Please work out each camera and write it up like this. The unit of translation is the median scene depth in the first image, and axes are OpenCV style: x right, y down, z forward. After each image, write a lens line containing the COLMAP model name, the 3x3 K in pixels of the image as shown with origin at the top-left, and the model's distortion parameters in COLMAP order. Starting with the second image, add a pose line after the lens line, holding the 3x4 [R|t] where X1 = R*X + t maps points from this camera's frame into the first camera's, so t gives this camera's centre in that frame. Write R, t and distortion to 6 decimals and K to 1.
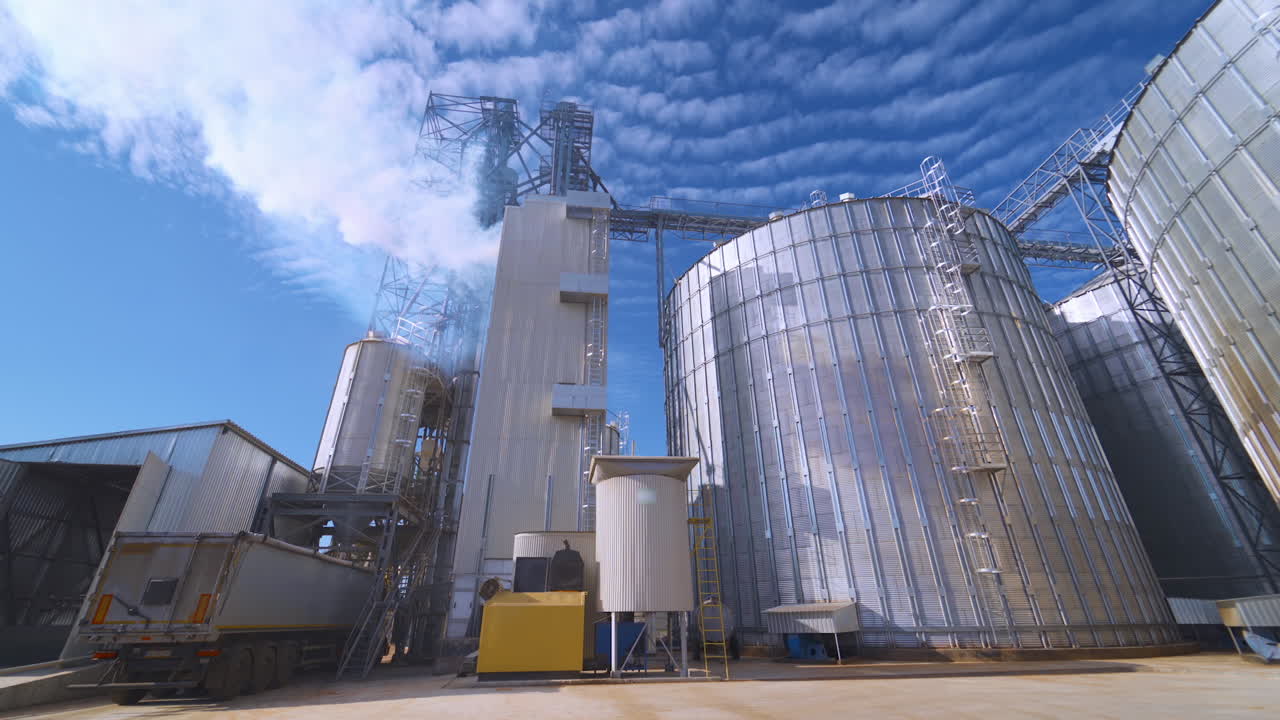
lens RADIAL K [[521.7, 0, 639.3], [0, 521.7, 356.1], [0, 0, 1]] dist [-0.000531, -0.000663]
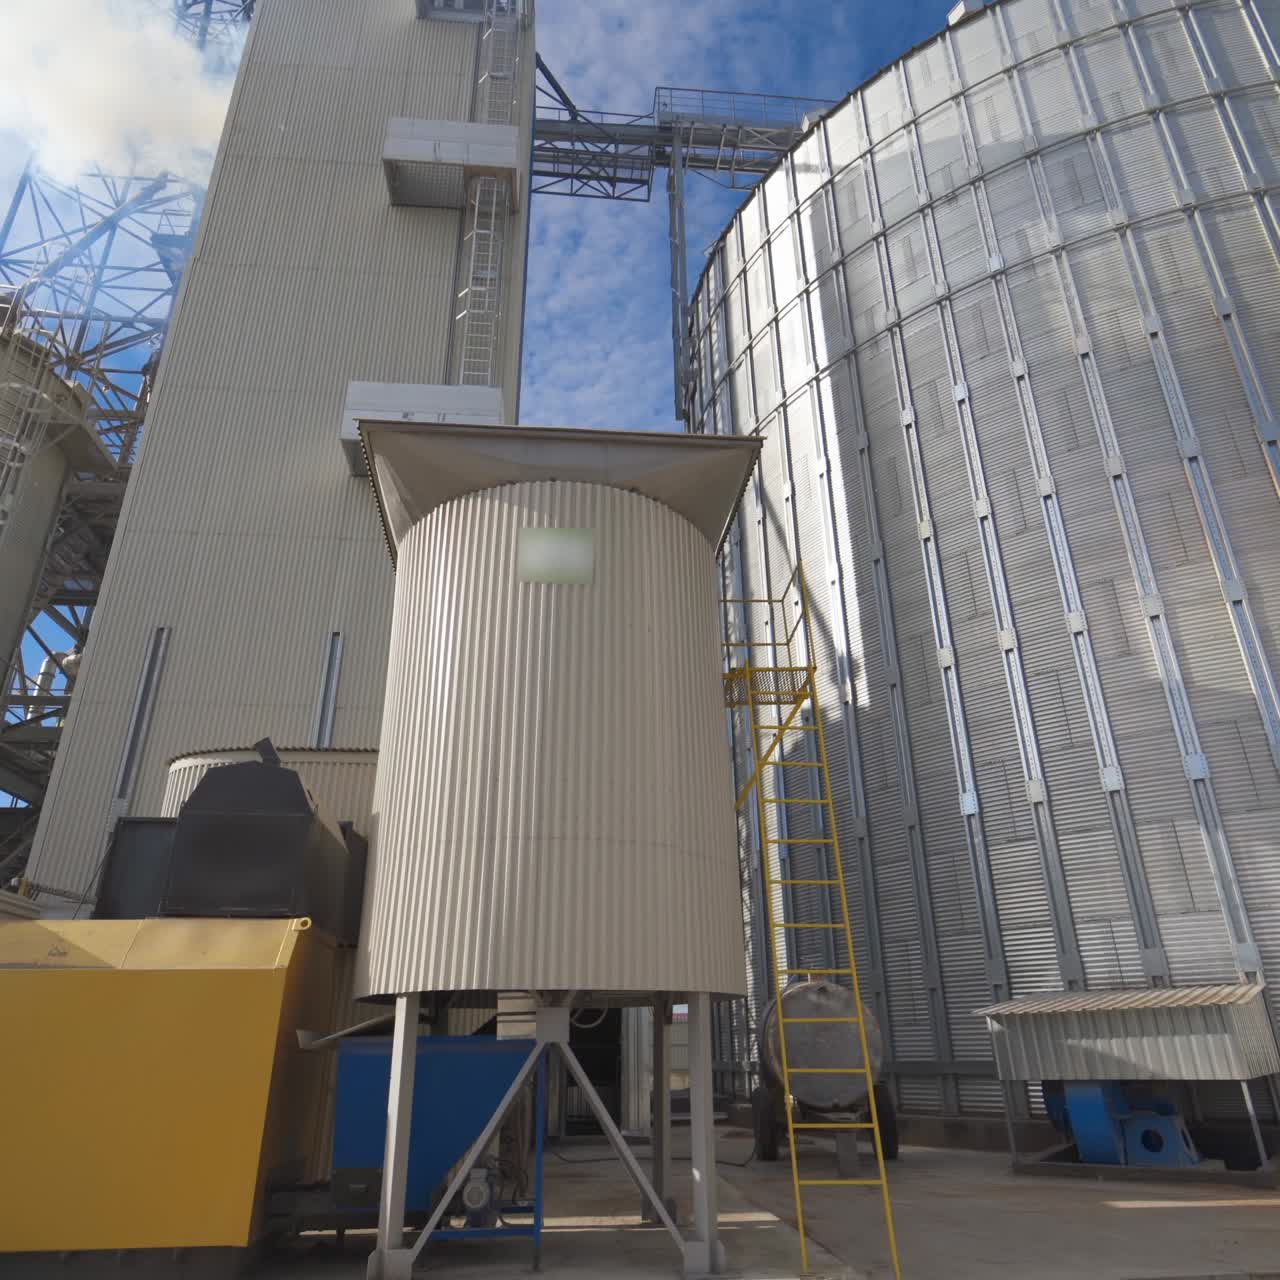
lens RADIAL K [[928.5, 0, 636.7], [0, 928.5, 632.3], [0, 0, 1]] dist [-0.008122, 0.009569]
pose [[0.999369, -0.013958, -0.032651, 0.044967], [0.015351, 0.998966, 0.042798, 0.193317], [0.032020, -0.043272, 0.998550, 0.368018]]
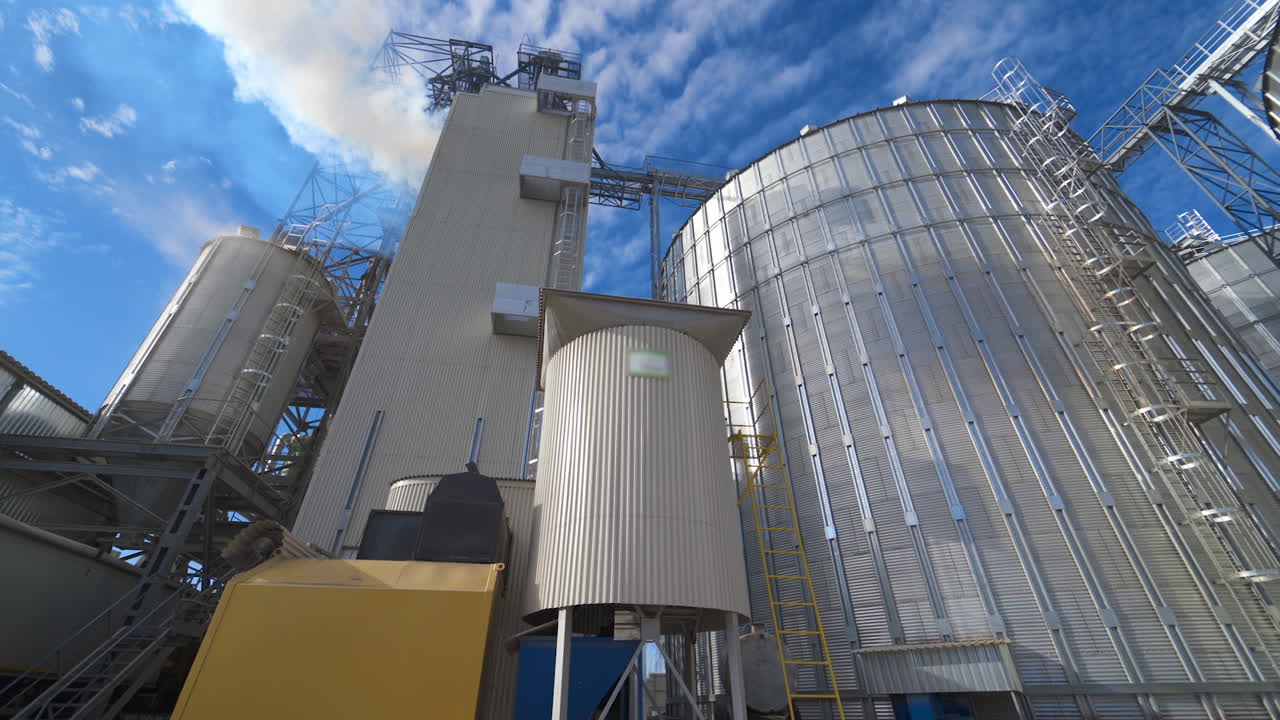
lens RADIAL K [[521.7, 0, 639.2], [0, 521.7, 355.5], [0, 0, 1]] dist [-0.000531, -0.000663]
pose [[0.999033, 0.031066, 0.031101, -0.006151], [-0.026690, 0.990838, -0.132393, 0.217801], [-0.034929, 0.131435, 0.990709, 0.358792]]
